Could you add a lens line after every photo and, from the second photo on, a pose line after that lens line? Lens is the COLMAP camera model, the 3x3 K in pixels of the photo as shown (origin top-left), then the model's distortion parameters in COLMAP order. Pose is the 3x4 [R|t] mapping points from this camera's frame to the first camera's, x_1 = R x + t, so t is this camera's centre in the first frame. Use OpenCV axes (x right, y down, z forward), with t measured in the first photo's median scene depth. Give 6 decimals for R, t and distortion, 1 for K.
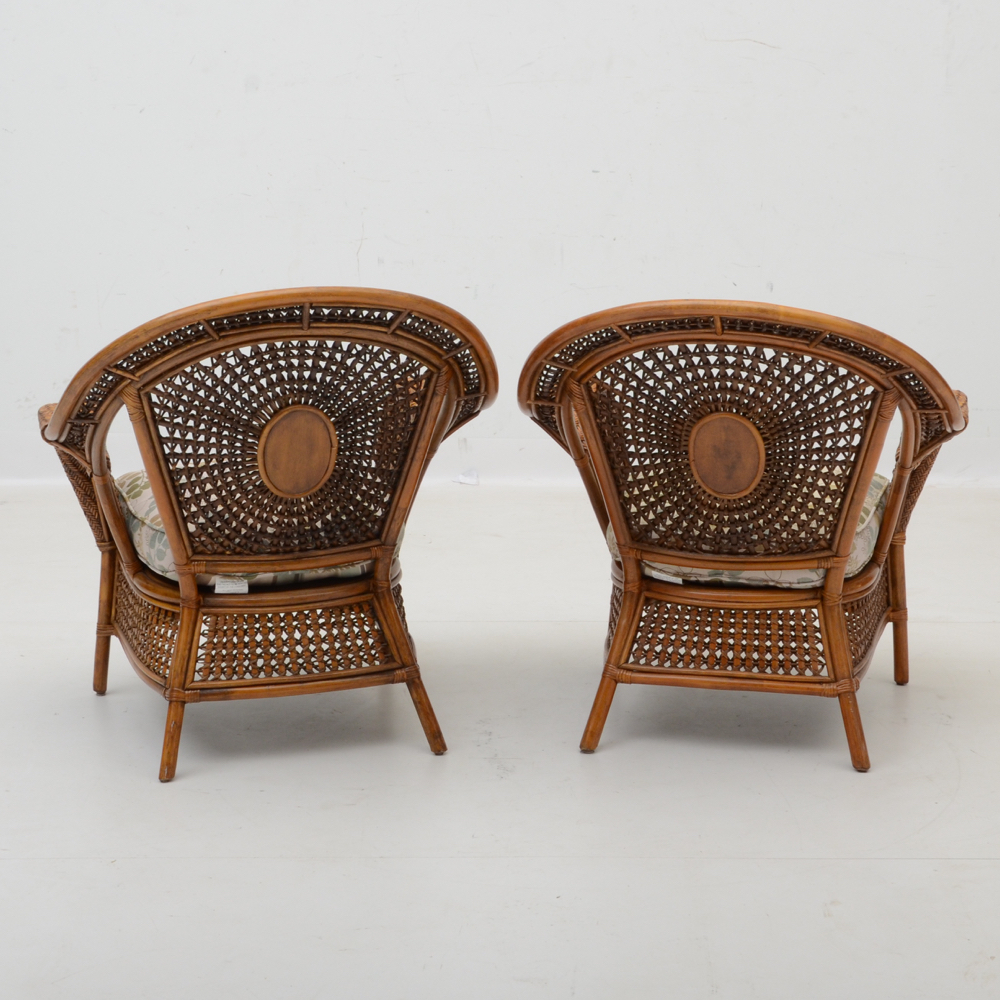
lens RADIAL K [[1995.2, 0, 500.0], [0, 1995.2, 500.0], [0, 0, 1]] dist [0.190148, 0.160033]
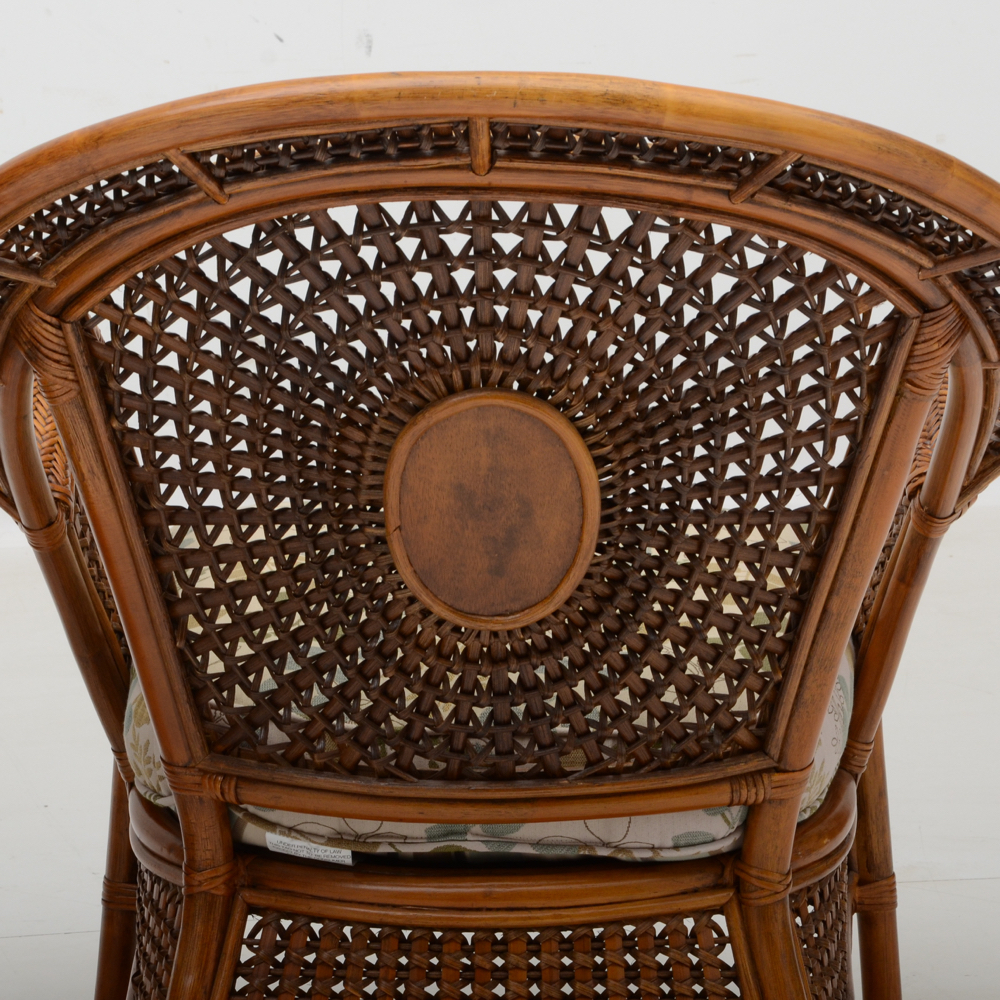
lens RADIAL K [[4872.0, 0, 500.0], [0, 4872.0, 500.0], [0, 0, 1]] dist [0.711724, 4.530346]
pose [[0.985974, -0.043543, 0.161120, -0.024708], [0.045755, 0.998902, -0.010043, -0.015412], [-0.160506, 0.017274, 0.986884, 0.146437]]
